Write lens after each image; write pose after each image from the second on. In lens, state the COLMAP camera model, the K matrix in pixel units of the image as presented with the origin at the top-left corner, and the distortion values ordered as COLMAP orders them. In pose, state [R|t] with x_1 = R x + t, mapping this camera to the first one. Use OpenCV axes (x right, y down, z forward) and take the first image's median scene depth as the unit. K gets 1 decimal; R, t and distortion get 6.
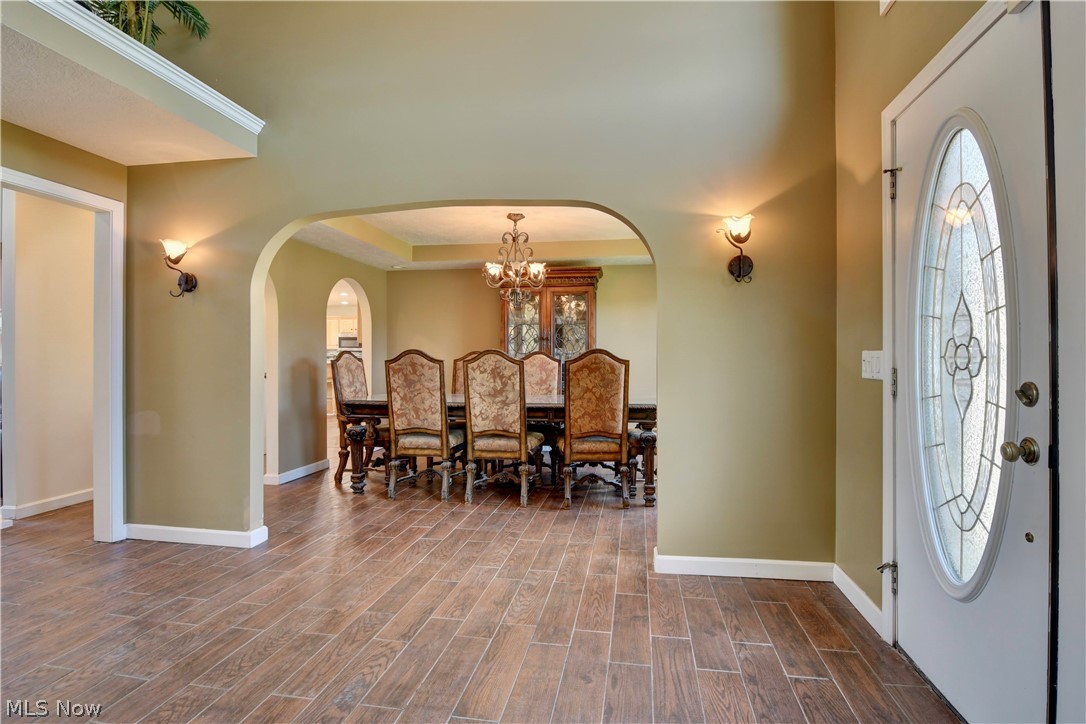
lens RADIAL K [[559.3, 0, 545.4], [0, 559.3, 362.1], [0, 0, 1]] dist [-0.004248, -0.003119]
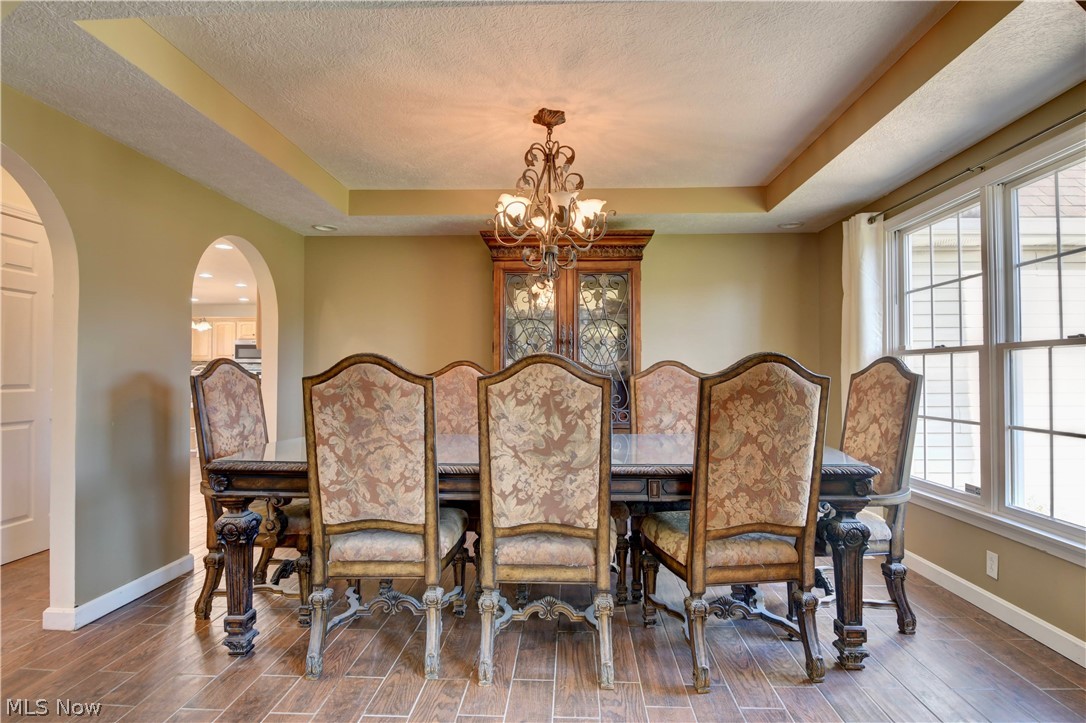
lens RADIAL K [[559.3, 0, 540.0], [0, 559.3, 360.9], [0, 0, 1]] dist [-0.004248, -0.003119]
pose [[0.991650, 0.003376, 0.128911, -0.149842], [0.000318, 0.999590, -0.028619, -0.002988], [-0.128955, 0.028421, 0.991243, 0.508922]]
